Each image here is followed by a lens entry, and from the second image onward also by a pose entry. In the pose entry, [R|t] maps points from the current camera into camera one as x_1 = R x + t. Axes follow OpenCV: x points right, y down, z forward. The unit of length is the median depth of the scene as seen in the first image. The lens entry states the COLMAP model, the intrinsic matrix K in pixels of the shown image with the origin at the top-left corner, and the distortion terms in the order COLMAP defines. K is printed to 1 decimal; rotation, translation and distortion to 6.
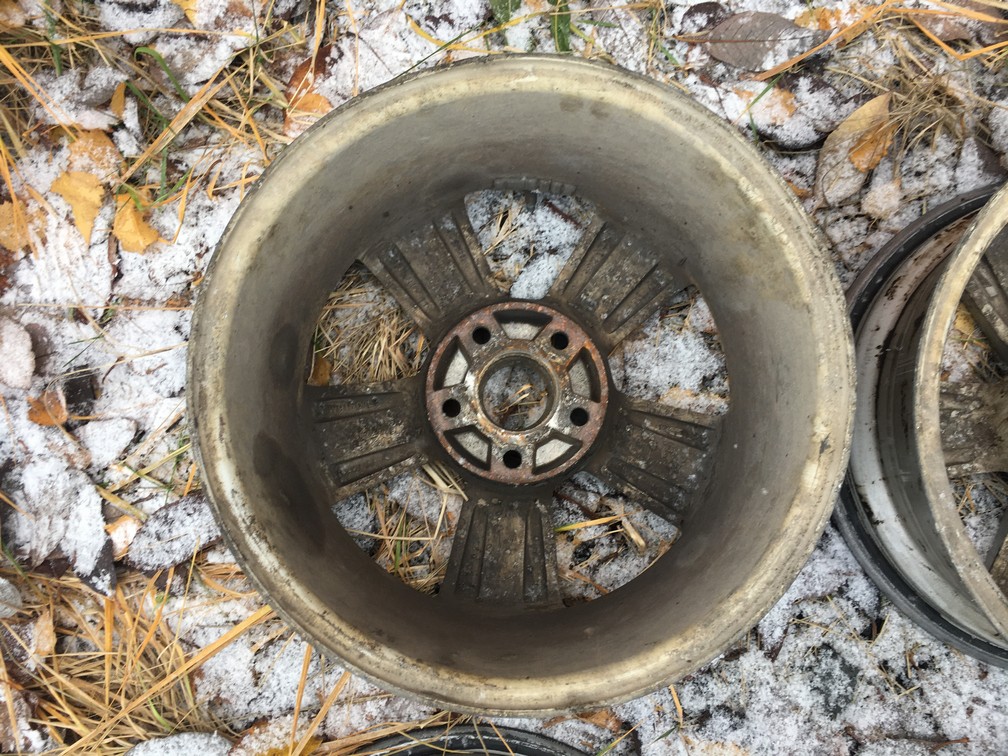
lens RADIAL K [[861.8, 0, 506.5], [0, 861.8, 379.0], [0, 0, 1]] dist [0.070440, -0.103416]
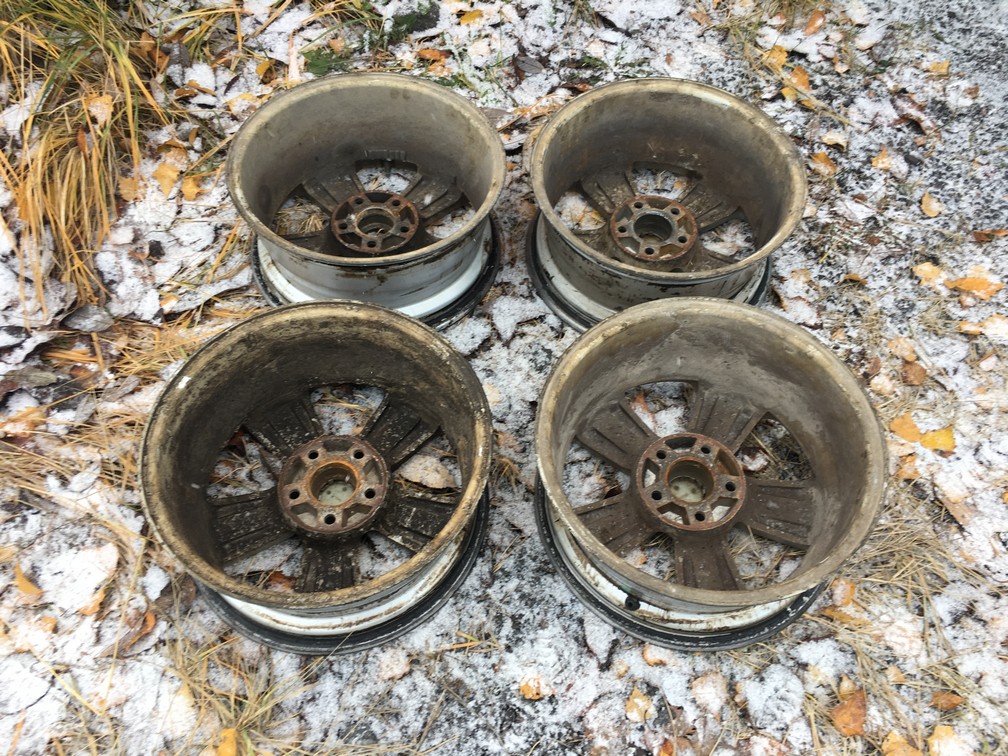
lens RADIAL K [[861.8, 0, 508.5], [0, 861.8, 375.2], [0, 0, 1]] dist [0.070440, -0.103416]
pose [[0.998083, -0.020822, 0.058281, 0.193087], [0.045320, 0.887197, -0.459159, 1.246888], [-0.042146, 0.460920, 0.886440, -0.666346]]
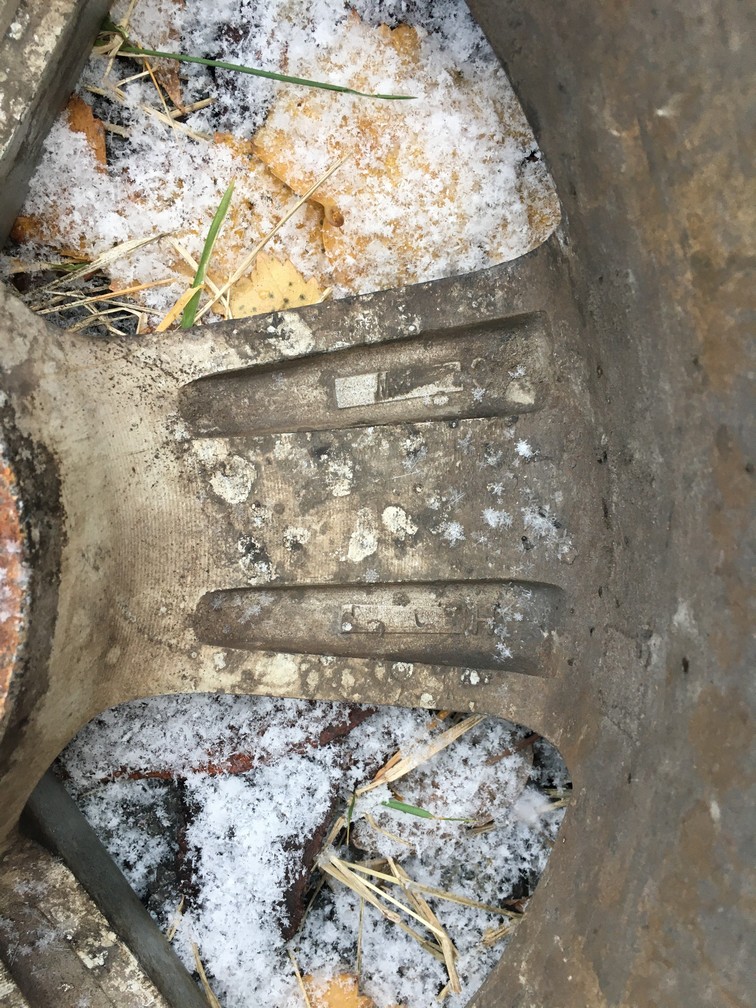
lens RADIAL K [[861.8, 0, 375.5], [0, 861.8, 503.8], [0, 0, 1]] dist [0.070440, -0.103416]
pose [[-0.319997, 0.940619, 0.113307, 0.558186], [-0.946760, -0.321936, -0.001244, -0.116651], [0.035308, -0.107673, 0.993559, 0.752877]]
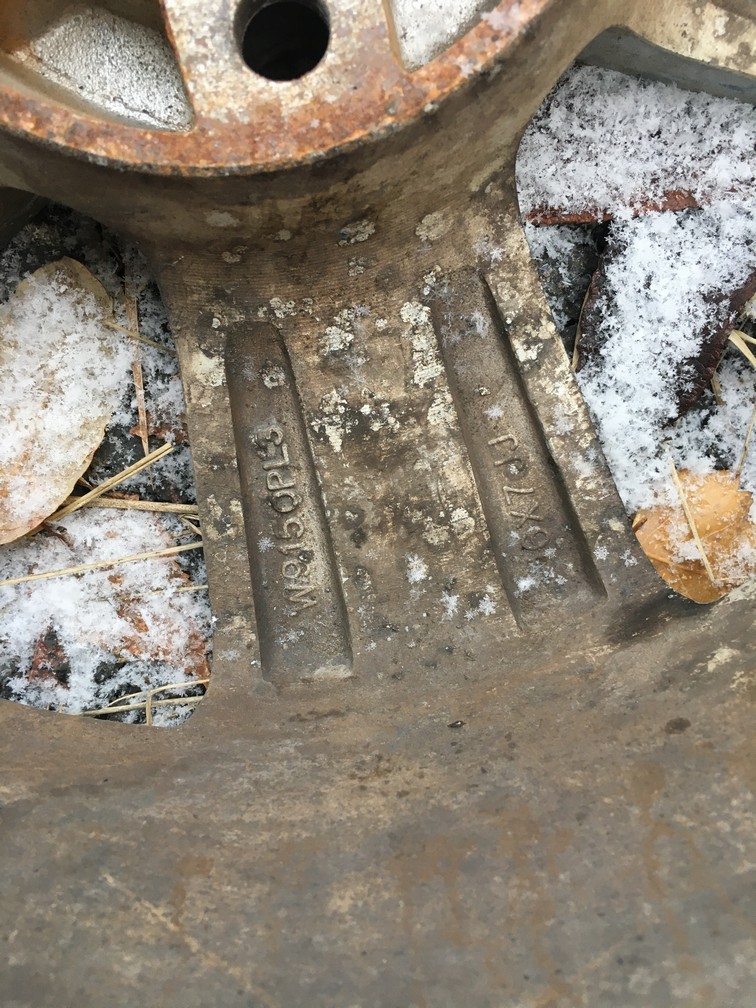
lens RADIAL K [[861.8, 0, 383.5], [0, 861.8, 497.7], [0, 0, 1]] dist [0.070440, -0.103416]
pose [[-0.425652, 0.891649, 0.154215, 0.756651], [-0.901561, -0.432482, 0.012134, -0.065710], [0.077515, -0.133869, 0.987963, 0.738954]]
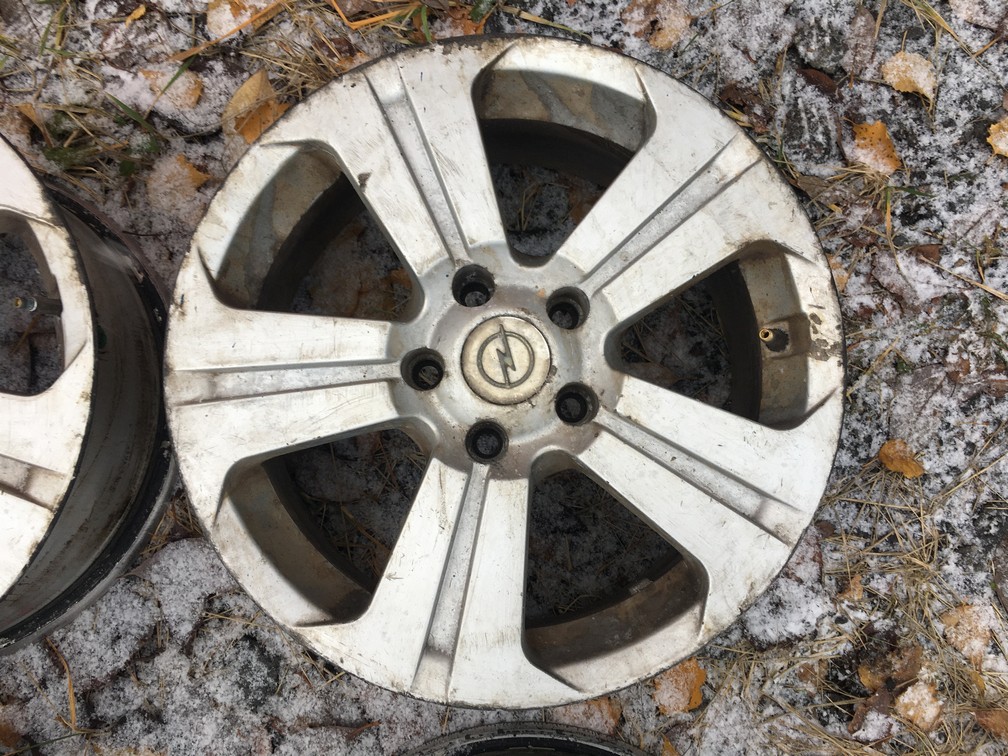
lens RADIAL K [[861.8, 0, 504.5], [0, 861.8, 374.3], [0, 0, 1]] dist [0.070440, -0.103416]
pose [[0.996548, -0.066189, 0.050117, 0.621238], [0.067633, 0.997326, -0.027687, 0.059986], [-0.048150, 0.030981, 0.998360, 0.009254]]
